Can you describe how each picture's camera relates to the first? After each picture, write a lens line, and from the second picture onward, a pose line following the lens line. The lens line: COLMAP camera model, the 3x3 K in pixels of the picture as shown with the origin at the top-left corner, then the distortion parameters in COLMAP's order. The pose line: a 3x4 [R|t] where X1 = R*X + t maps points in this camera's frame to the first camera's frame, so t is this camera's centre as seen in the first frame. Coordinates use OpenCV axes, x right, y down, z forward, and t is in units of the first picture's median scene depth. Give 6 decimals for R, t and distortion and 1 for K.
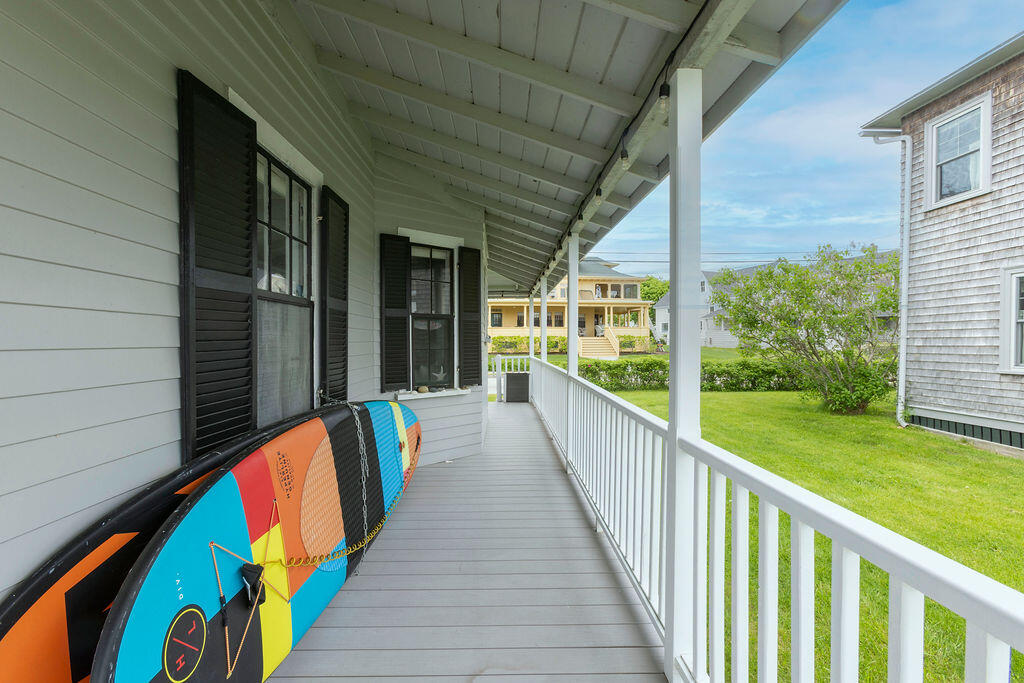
lens RADIAL K [[457.1, 0, 505.7], [0, 457.1, 353.6], [0, 0, 1]] dist [-0.013291, 0.010801]
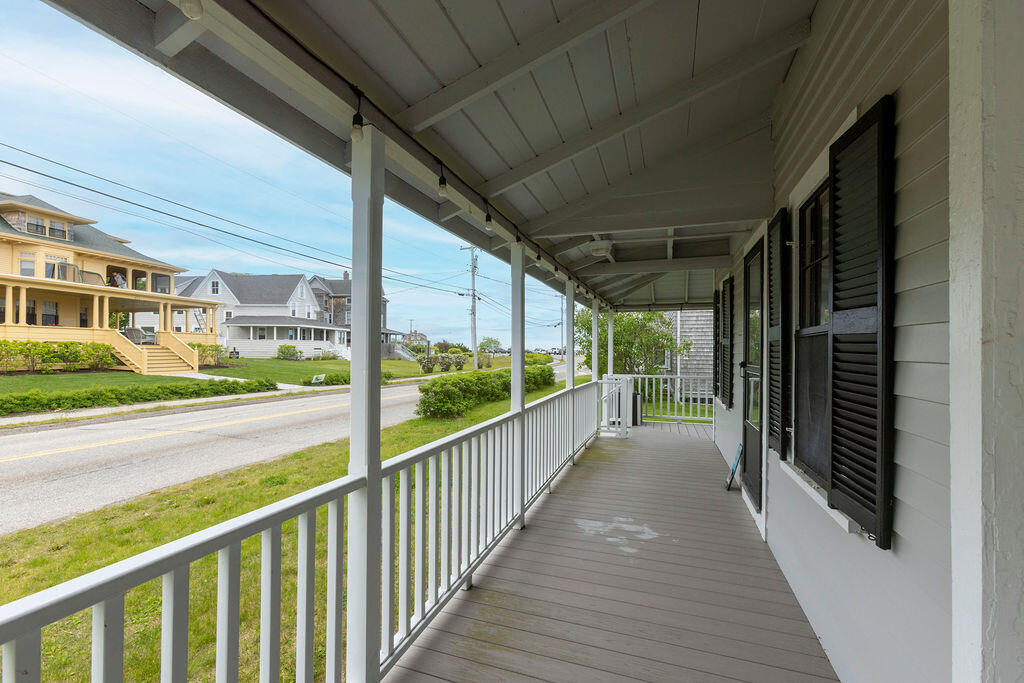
lens RADIAL K [[457.1, 0, 505.7], [0, 457.1, 353.6], [0, 0, 1]] dist [-0.013291, 0.010801]
pose [[0.347070, -0.003939, 0.937831, -0.294950], [0.013357, 0.999911, -0.000743, -0.017714], [-0.937744, 0.012785, 0.347091, 0.291037]]
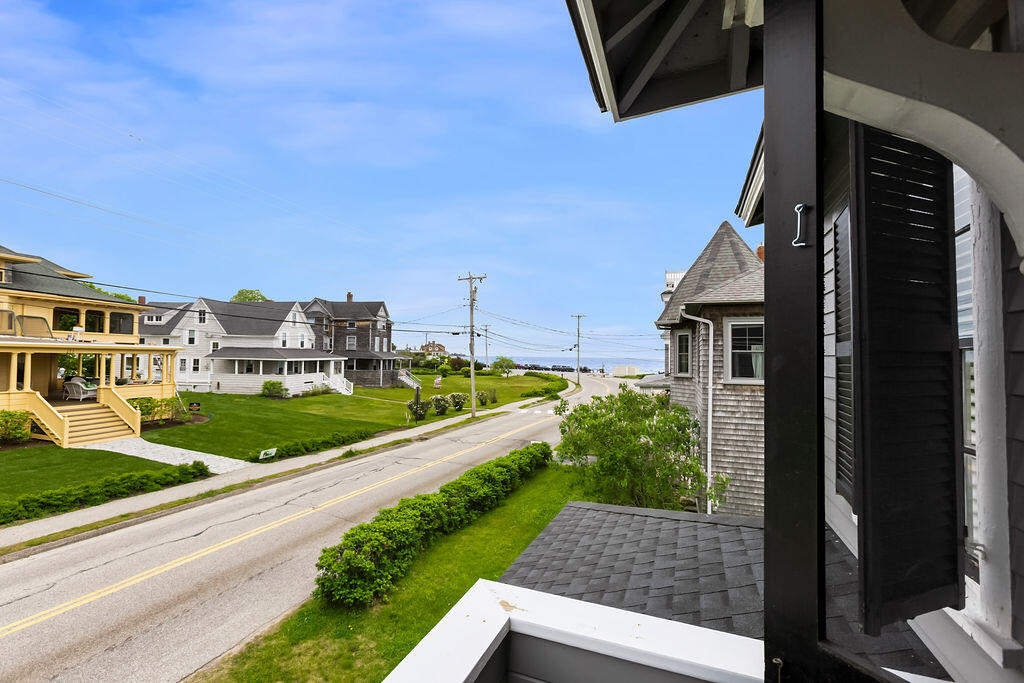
lens RADIAL K [[457.1, 0, 505.7], [0, 457.1, 353.6], [0, 0, 1]] dist [-0.013291, 0.010801]
pose [[0.391411, 0.011674, 0.920142, -0.153055], [0.004742, 0.999881, -0.014703, -0.105088], [-0.920204, 0.010118, 0.391309, 0.293079]]
